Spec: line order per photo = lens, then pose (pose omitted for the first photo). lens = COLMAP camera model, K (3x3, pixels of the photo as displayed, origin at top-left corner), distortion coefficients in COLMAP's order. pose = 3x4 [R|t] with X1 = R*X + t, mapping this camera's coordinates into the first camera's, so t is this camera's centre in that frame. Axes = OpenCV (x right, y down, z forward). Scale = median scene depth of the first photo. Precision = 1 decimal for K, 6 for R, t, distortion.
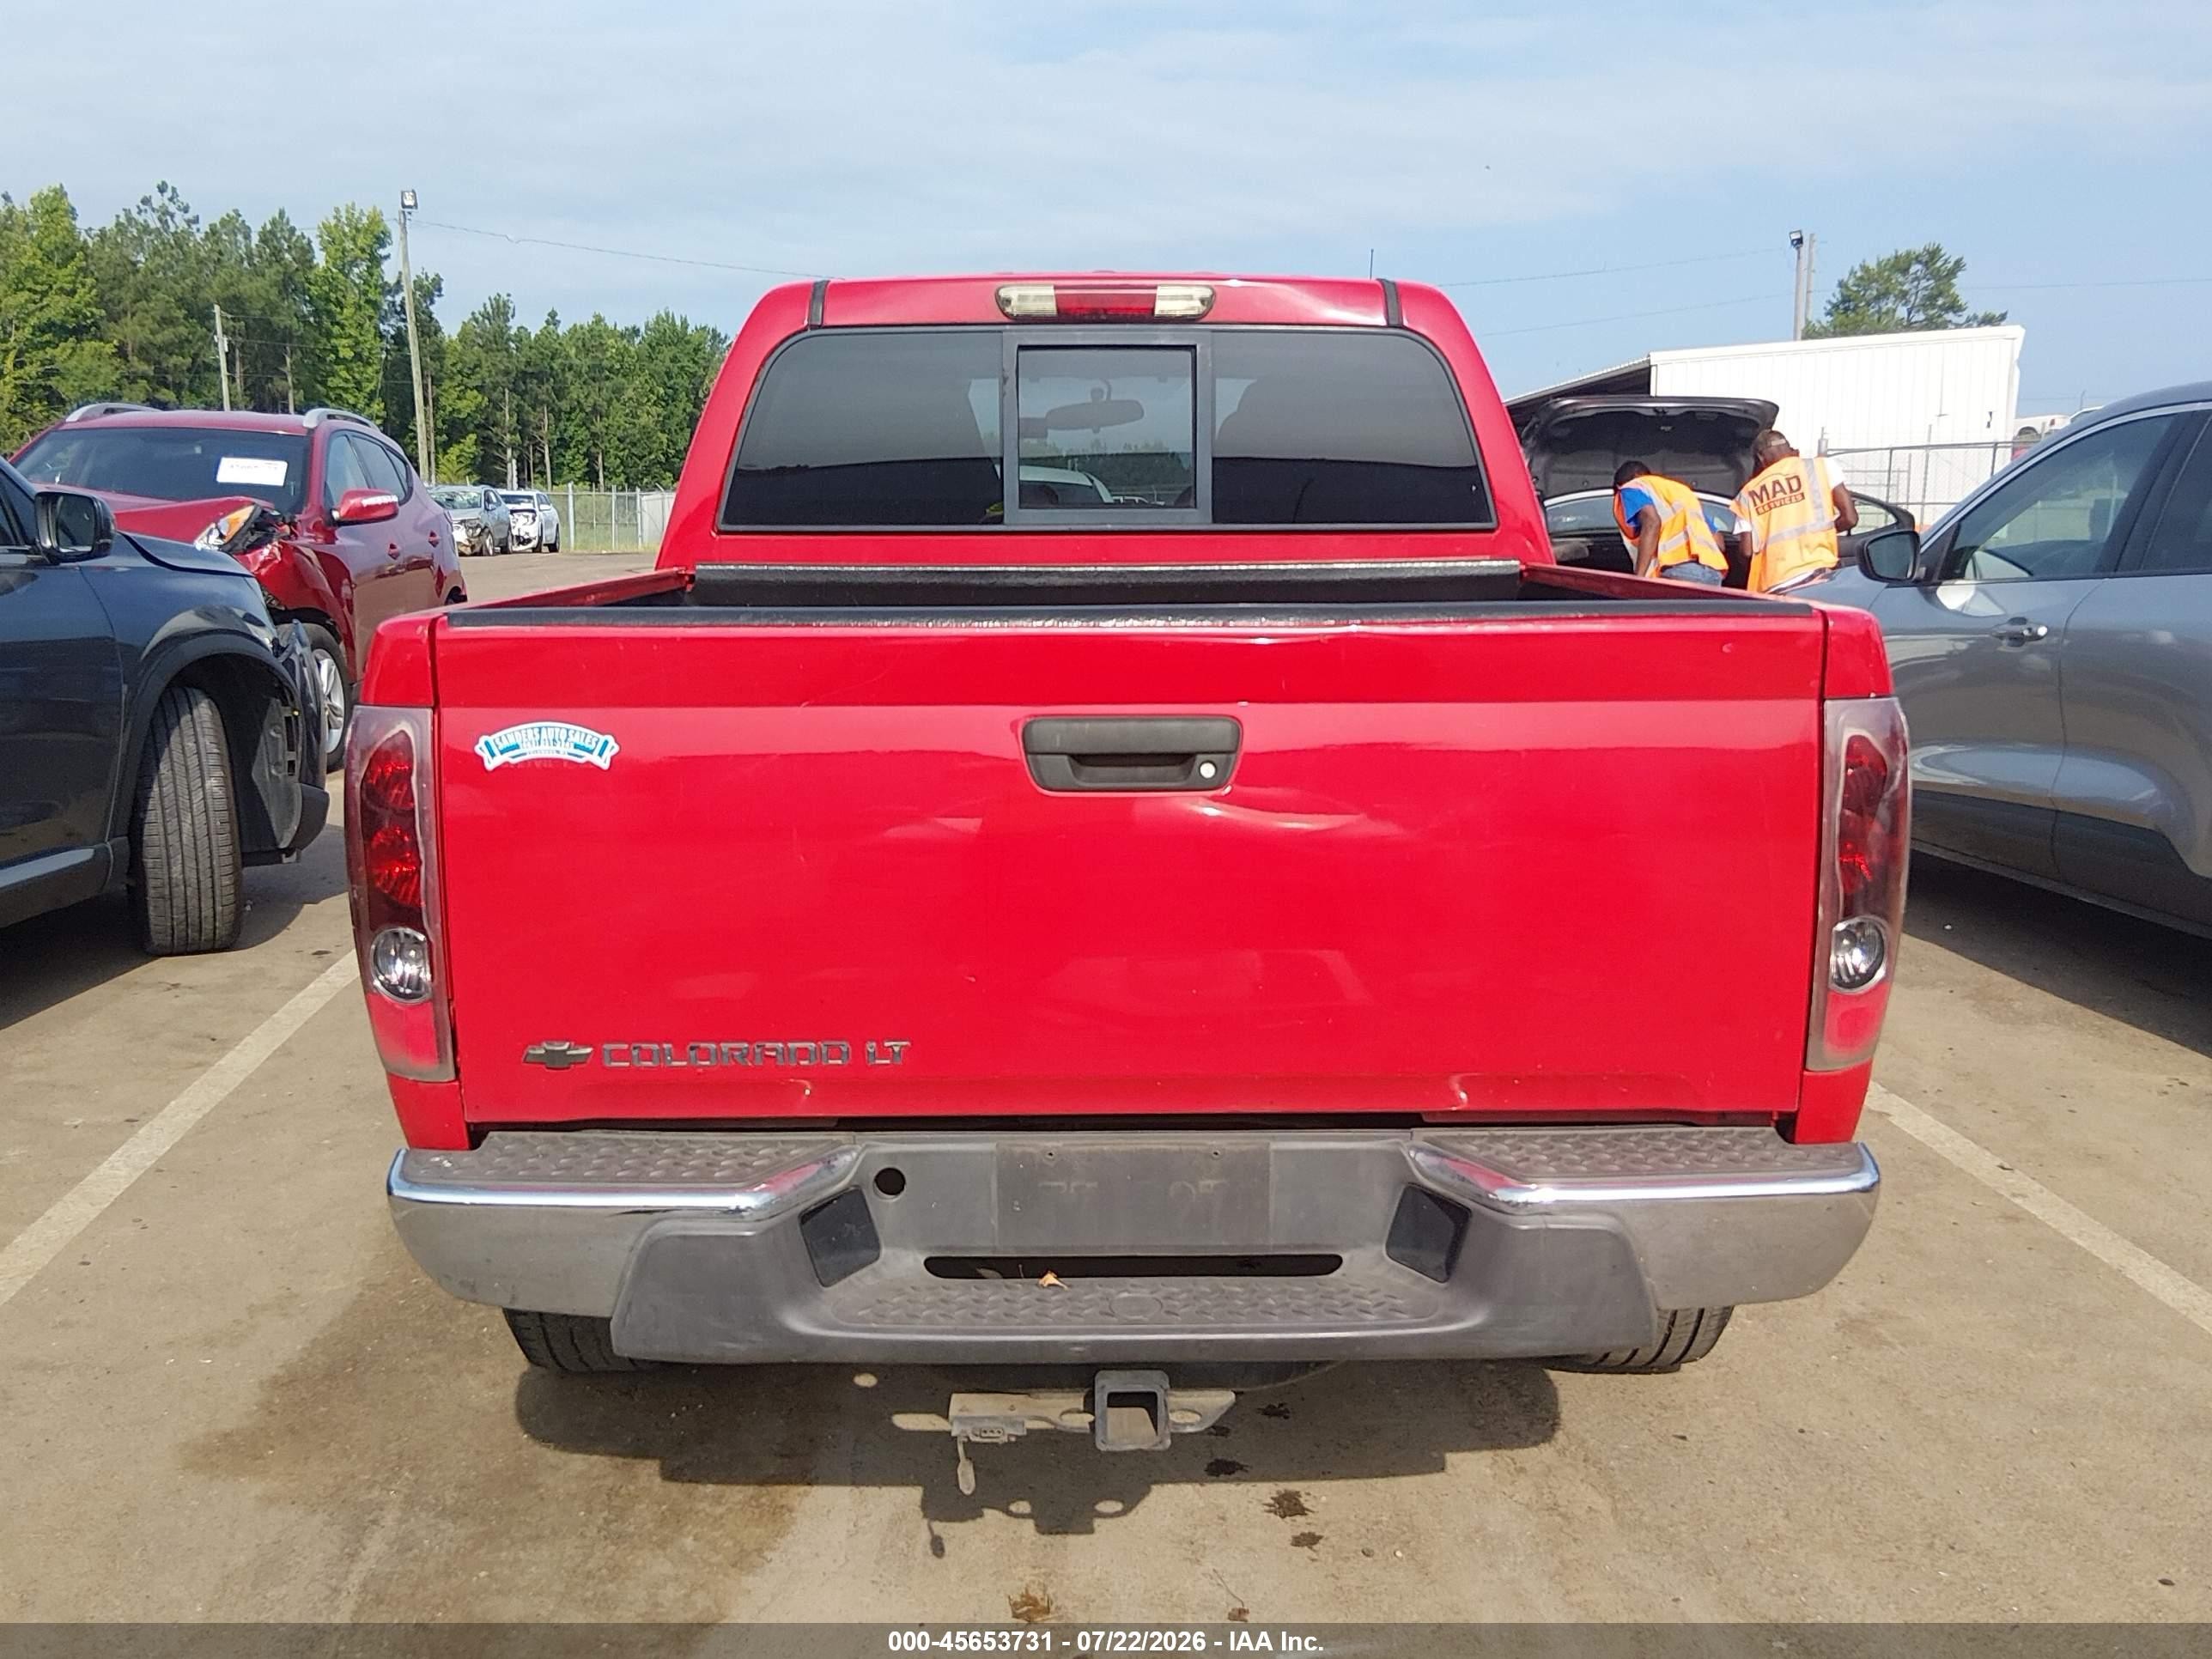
lens RADIAL K [[2284.9, 0, 1130.9], [0, 2284.9, 829.6], [0, 0, 1]] dist [0.028688, -0.036633]
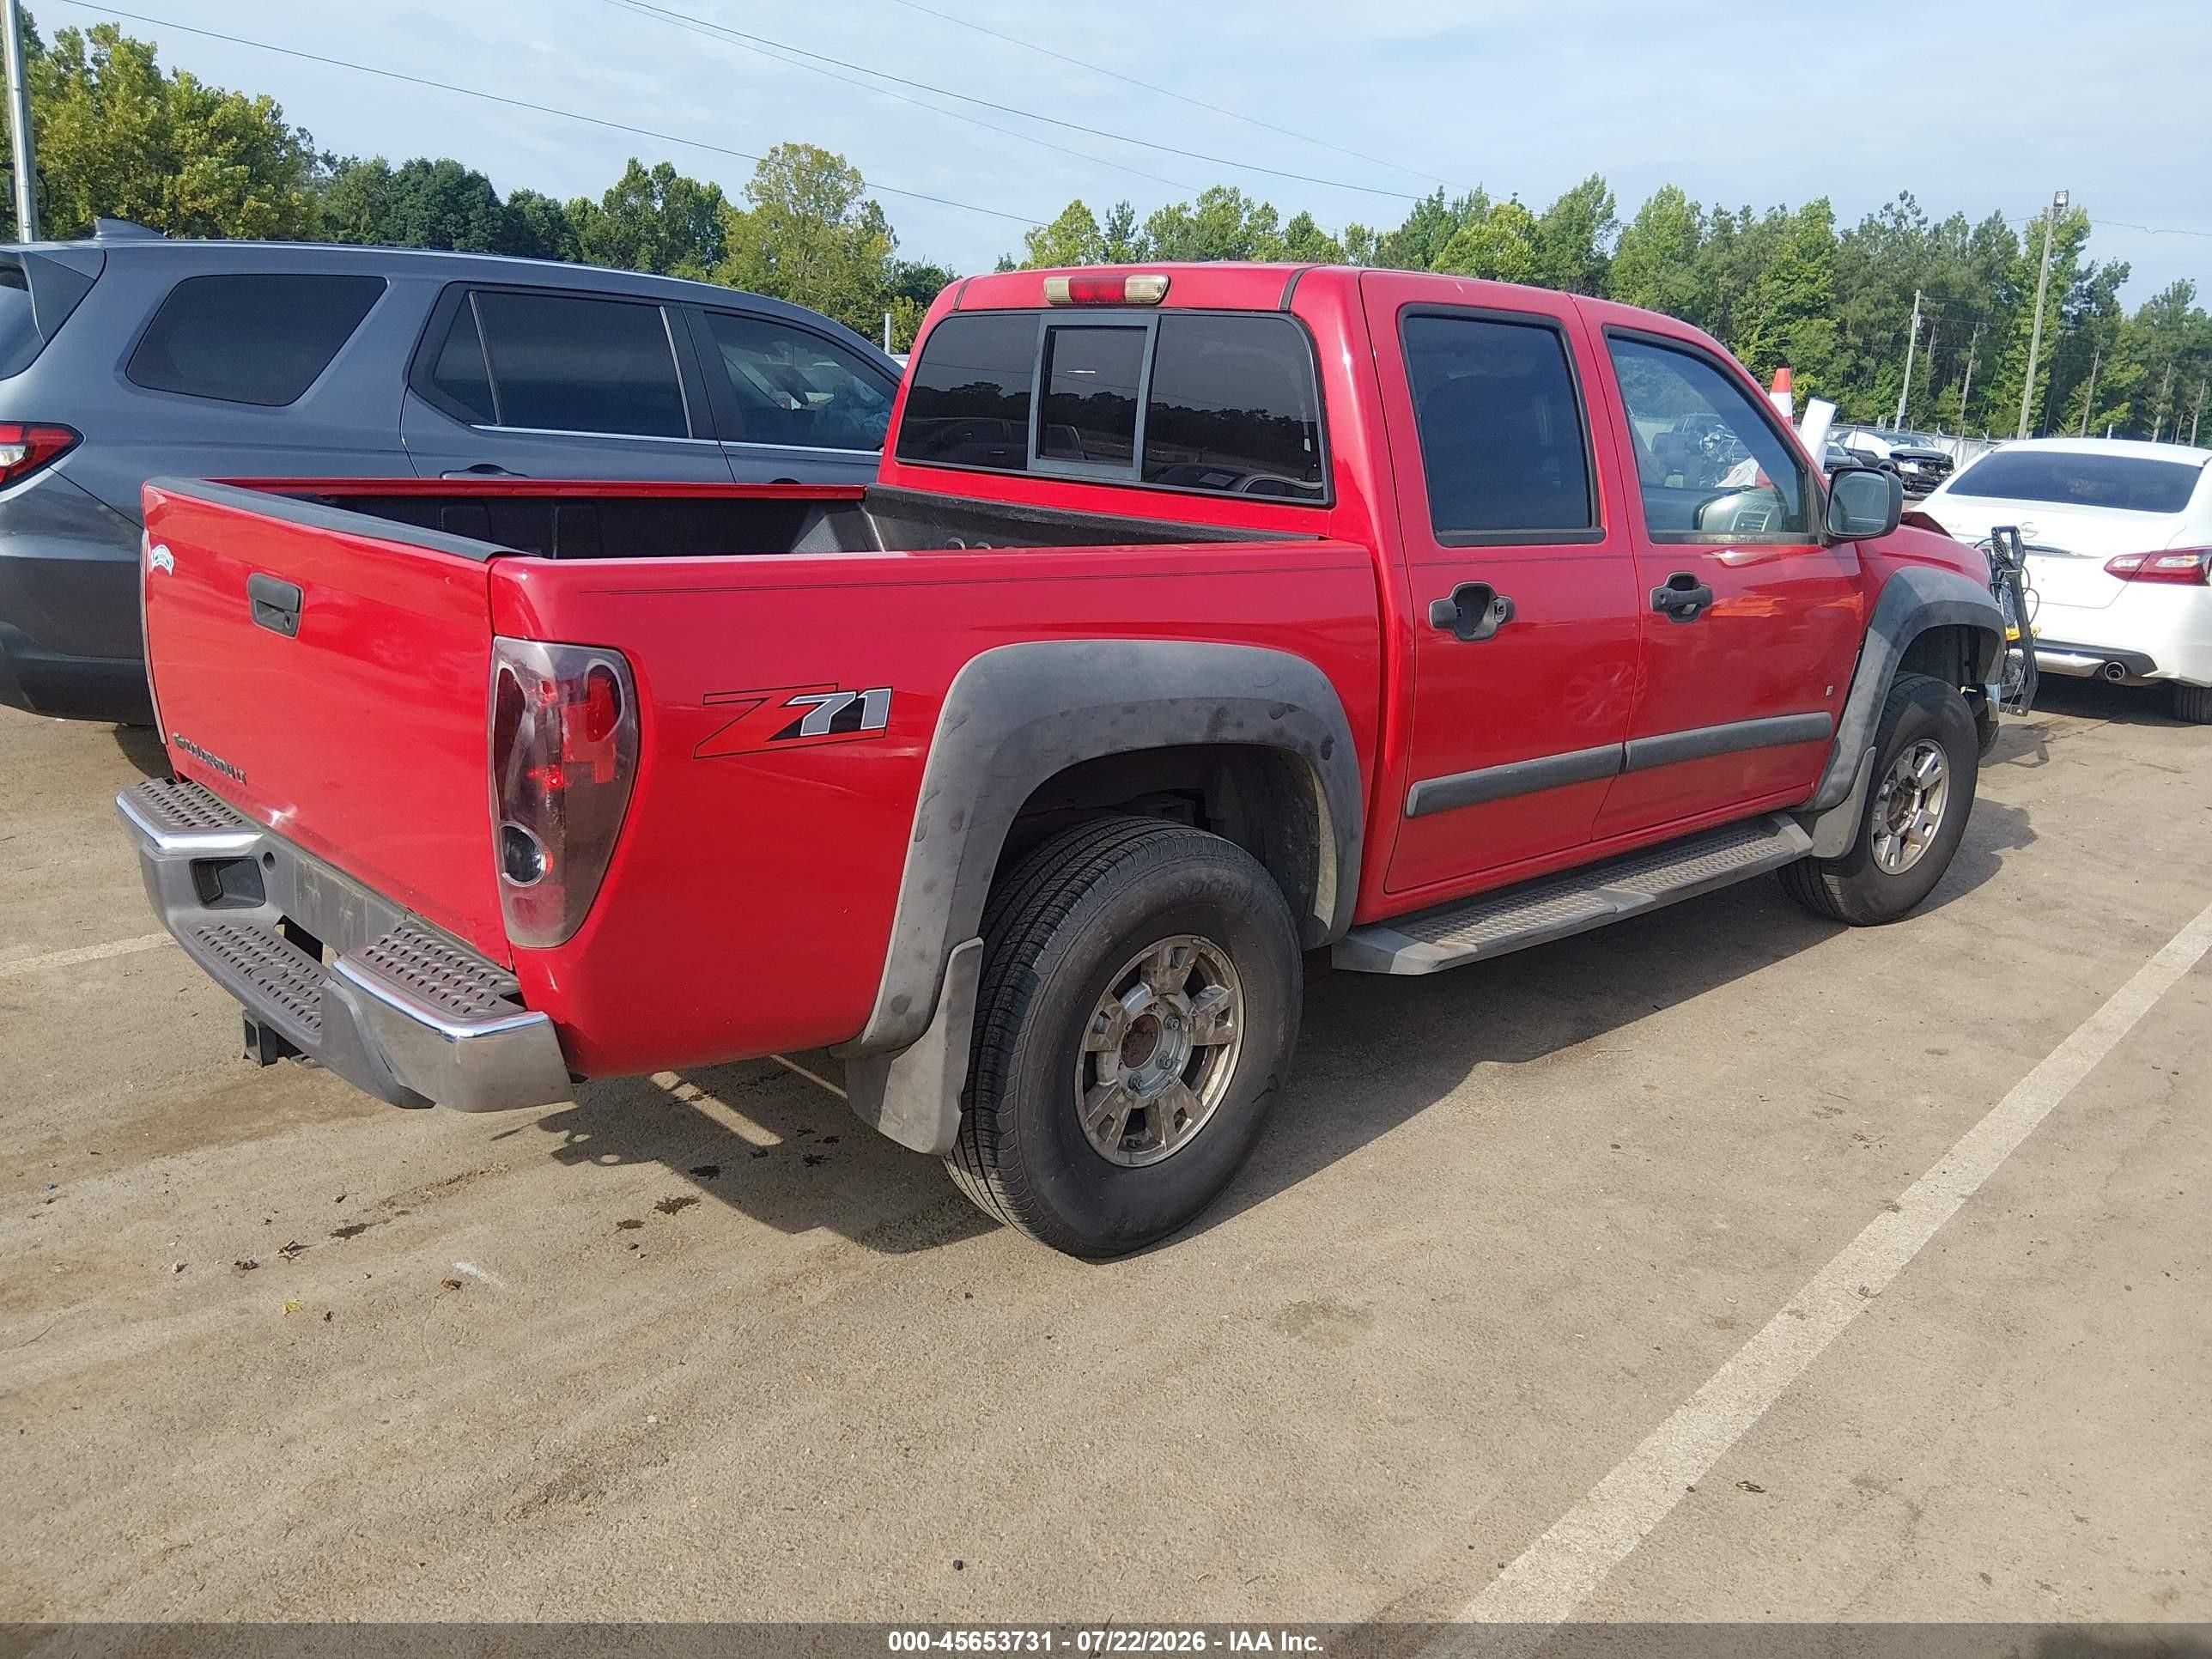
lens RADIAL K [[1727.2, 0, 1112.9], [0, 1727.2, 857.9], [0, 0, 1]] dist [0.028650, -0.068402]
pose [[0.659909, 0.227334, -0.716128, 0.644633], [-0.160255, 0.973782, 0.161452, -0.077546], [0.734056, 0.008219, 0.679039, 0.343887]]
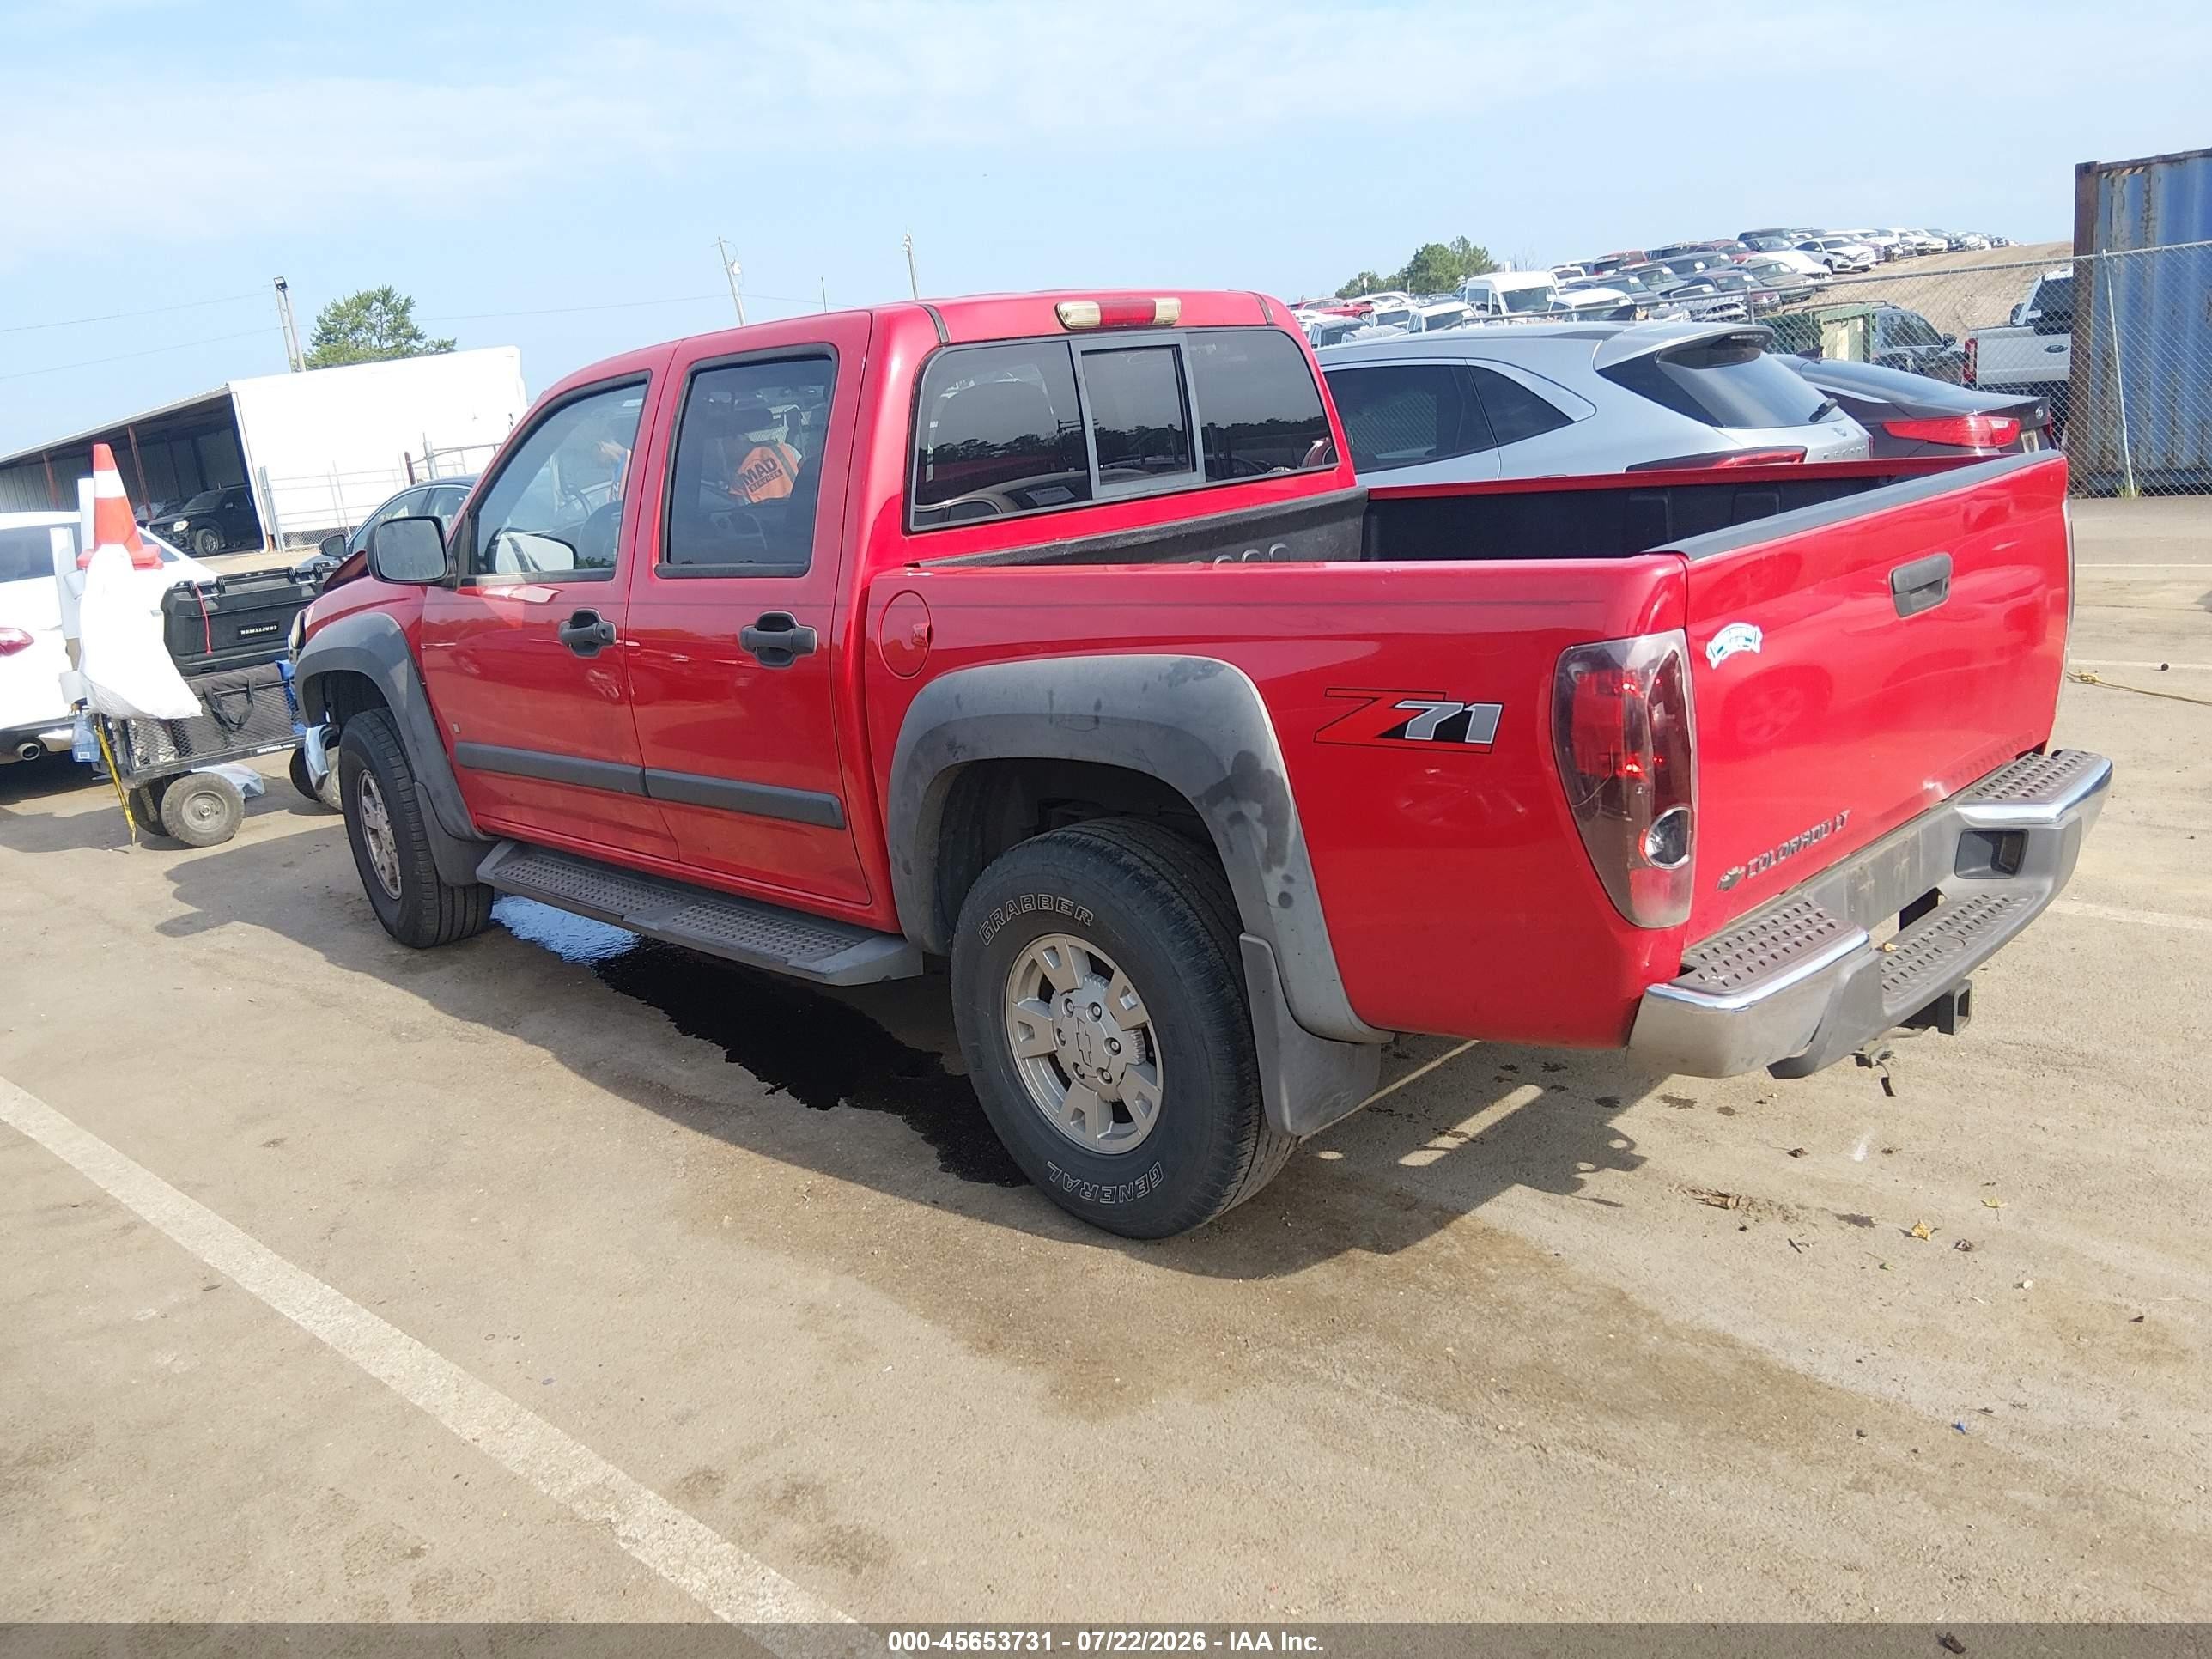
lens RADIAL K [[1708.5, 0, 1165.2], [0, 1708.5, 835.9], [0, 0, 1]] dist [0.033827, -0.001981]
pose [[0.719216, -0.235831, 0.653538, -0.609099], [0.196677, 0.971263, 0.134040, -0.065644], [-0.666368, 0.032132, 0.744931, 0.262038]]
